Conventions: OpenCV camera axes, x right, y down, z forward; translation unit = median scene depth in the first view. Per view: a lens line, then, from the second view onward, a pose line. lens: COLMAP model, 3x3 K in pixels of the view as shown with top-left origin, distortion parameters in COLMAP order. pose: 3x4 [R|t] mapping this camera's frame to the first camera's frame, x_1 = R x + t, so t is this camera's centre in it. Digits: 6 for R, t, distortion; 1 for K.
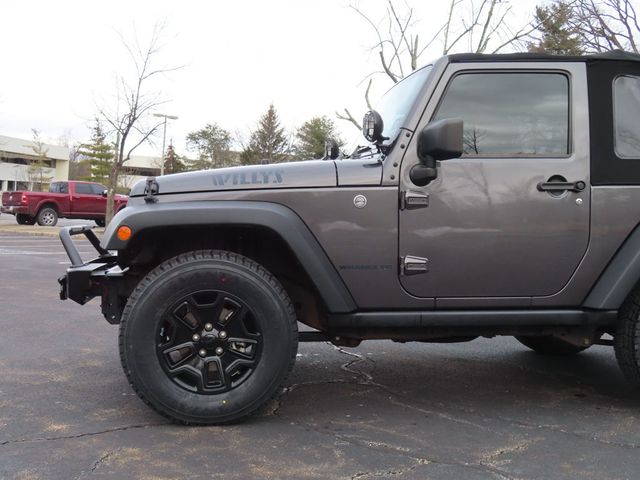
lens RADIAL K [[731.3, 0, 317.3], [0, 731.3, 238.1], [0, 0, 1]] dist [-0.006991, 0.004665]
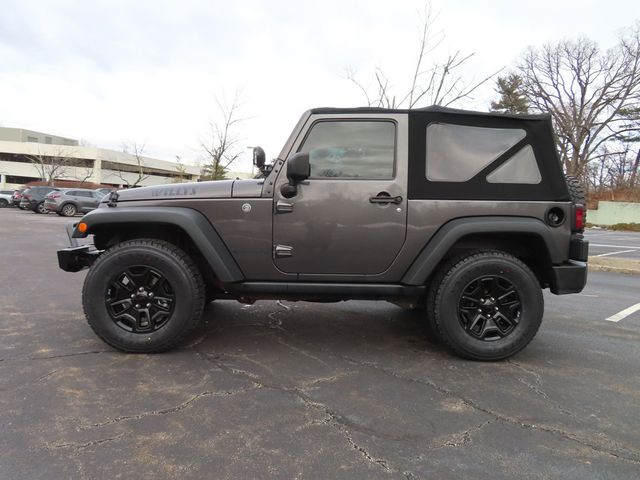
lens RADIAL K [[458.7, 0, 317.3], [0, 458.7, 240.8], [0, 0, 1]] dist [-0.008701, 0.008439]
pose [[0.996292, 0.021945, -0.083192, 0.278352], [-0.019170, 0.999237, 0.034017, -0.017857], [0.083875, -0.032296, 0.995953, 0.078422]]
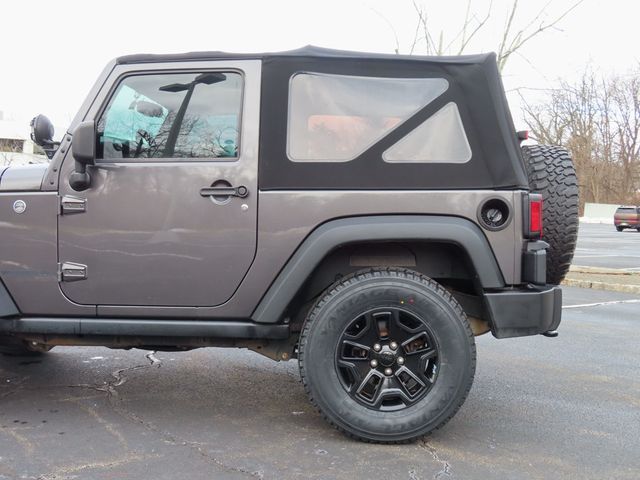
lens RADIAL K [[731.3, 0, 317.3], [0, 731.3, 238.1], [0, 0, 1]] dist [-0.006991, 0.004665]
pose [[0.986182, 0.011132, -0.165292, 0.617007], [-0.011097, 0.999938, 0.001135, -0.012868], [0.165295, 0.000715, 0.986244, 0.084362]]
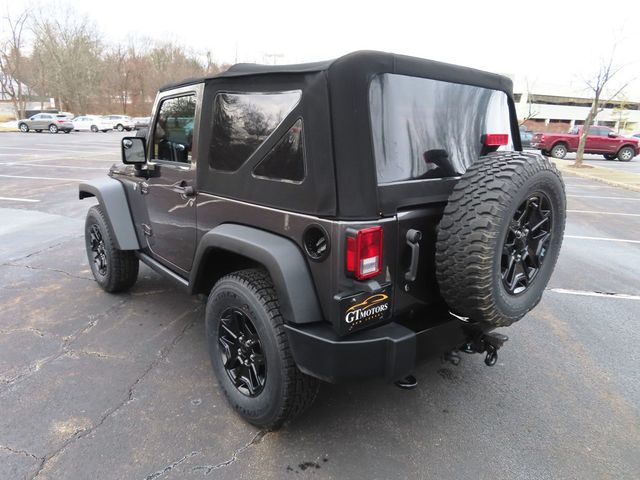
lens RADIAL K [[458.7, 0, 317.3], [0, 458.7, 240.8], [0, 0, 1]] dist [-0.008701, 0.008439]
pose [[0.547510, 0.197872, -0.813068, 1.129858], [-0.047586, 0.977430, 0.205829, -0.160192], [0.835445, -0.074003, 0.544569, 0.764478]]
